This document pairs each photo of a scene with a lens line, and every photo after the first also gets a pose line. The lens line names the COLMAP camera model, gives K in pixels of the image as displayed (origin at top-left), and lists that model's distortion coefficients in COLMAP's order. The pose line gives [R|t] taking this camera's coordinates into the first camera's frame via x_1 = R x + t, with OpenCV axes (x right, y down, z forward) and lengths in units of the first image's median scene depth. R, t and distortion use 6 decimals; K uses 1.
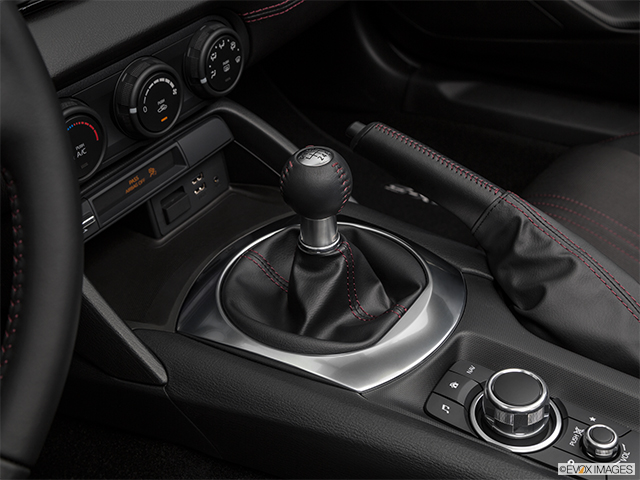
lens RADIAL K [[835.7, 0, 320.0], [0, 835.7, 240.0], [0, 0, 1]] dist [0.018620, 0.034093]
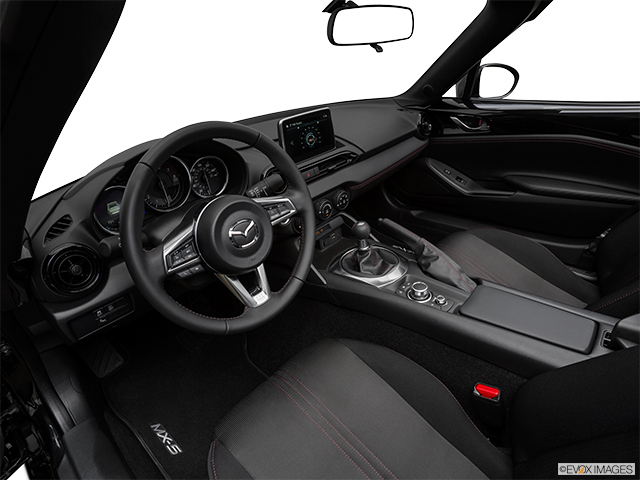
lens RADIAL K [[398.7, 0, 320.0], [0, 398.7, 240.0], [0, 0, 1]] dist [-0.004407, -0.001178]
pose [[0.992328, 0.041927, -0.116309, -0.010491], [-0.055443, 0.991757, -0.115518, 0.165793], [0.110507, 0.121081, 0.986472, -0.709689]]
